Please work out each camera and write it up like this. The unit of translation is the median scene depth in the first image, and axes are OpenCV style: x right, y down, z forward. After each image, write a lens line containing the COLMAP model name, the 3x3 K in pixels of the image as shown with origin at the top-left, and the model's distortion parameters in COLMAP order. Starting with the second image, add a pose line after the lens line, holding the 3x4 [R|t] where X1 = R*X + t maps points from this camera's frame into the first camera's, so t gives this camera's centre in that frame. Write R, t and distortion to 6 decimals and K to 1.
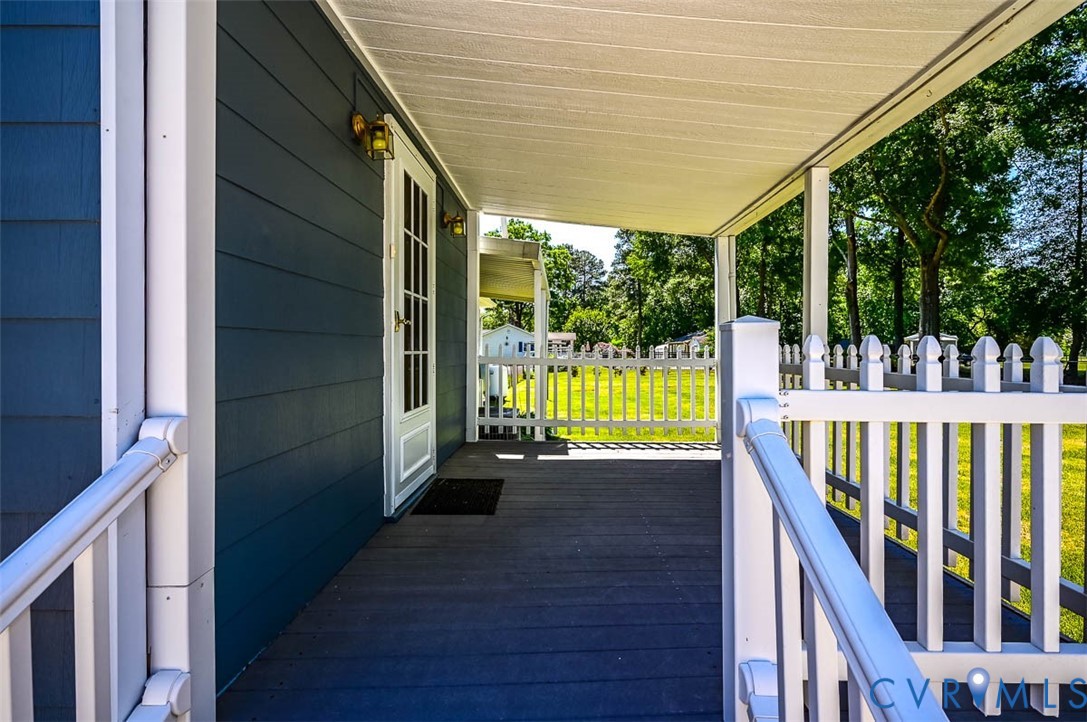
lens RADIAL K [[500.3, 0, 544.9], [0, 500.3, 349.5], [0, 0, 1]] dist [0.000491, 0.000499]
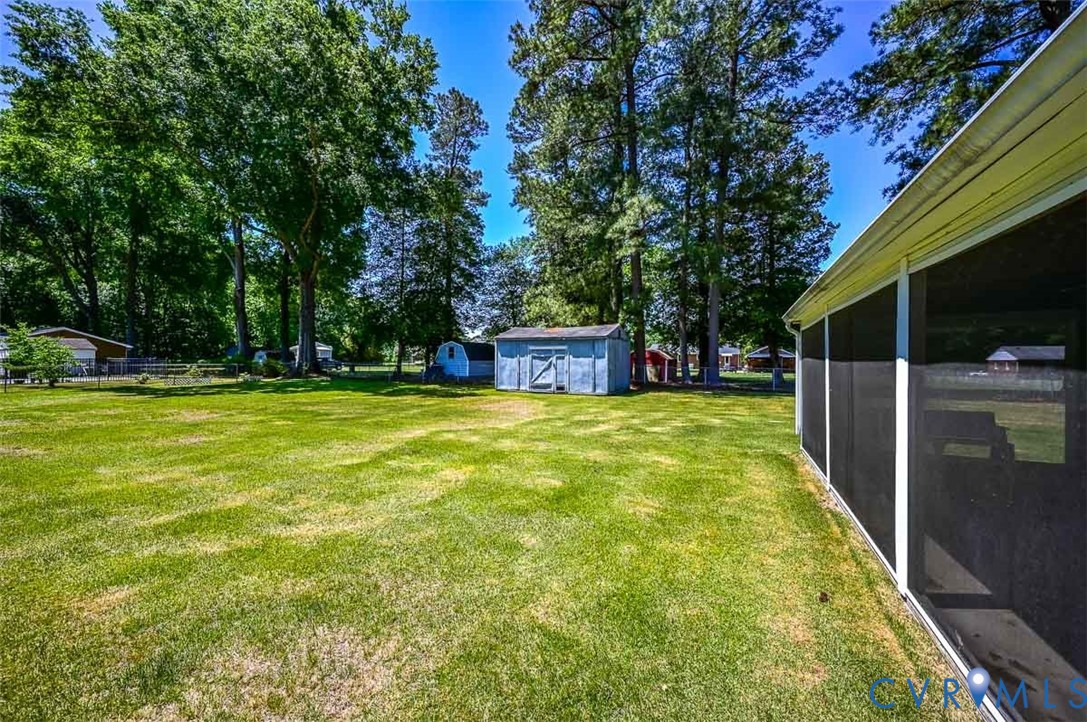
lens RADIAL K [[408.3, 0, 543.5], [0, 408.3, 361.0], [0, 0, 1]] dist [-0.000226, -0.000017]
pose [[0.405304, -0.003700, 0.914174, 0.120735], [-0.002090, 0.999985, 0.004974, 0.003492], [-0.914180, -0.003927, 0.405290, 0.116773]]
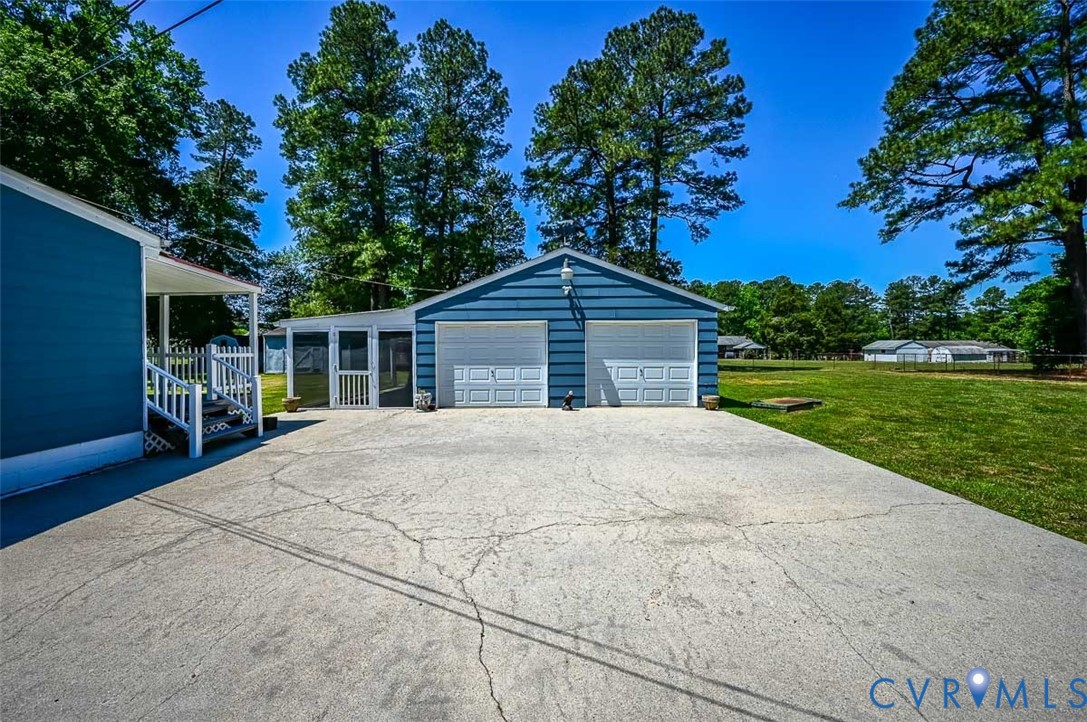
lens RADIAL K [[449.2, 0, 545.4], [0, 449.2, 343.2], [0, 0, 1]] dist [0.019930, -0.000078]
pose [[0.020634, 0.006647, 0.999765, -0.229438], [0.009196, 0.999934, -0.006838, 0.000123], [-0.999745, 0.009335, 0.020572, -0.141824]]
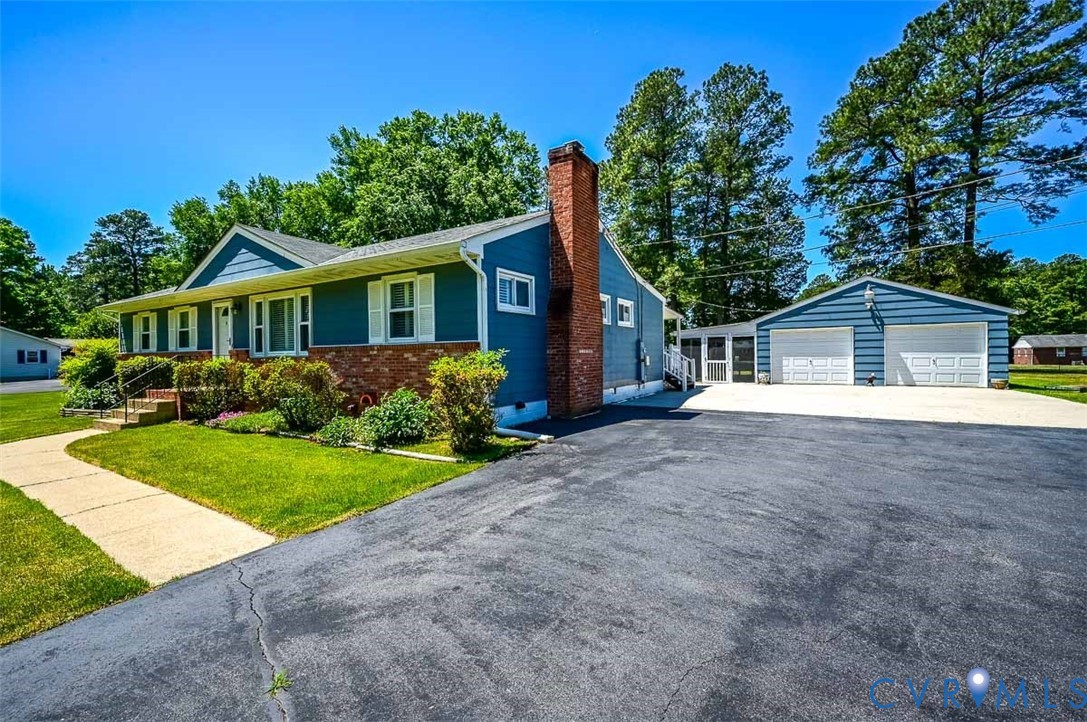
lens RADIAL K [[501.9, 0, 525.8], [0, 501.9, 358.1], [0, 0, 1]] dist [0.000300, 0.001007]
pose [[0.511377, -0.009808, 0.859300, -0.601255], [0.015104, 0.999883, 0.002424, 0.010255], [-0.859224, 0.011739, 0.511465, -0.104734]]
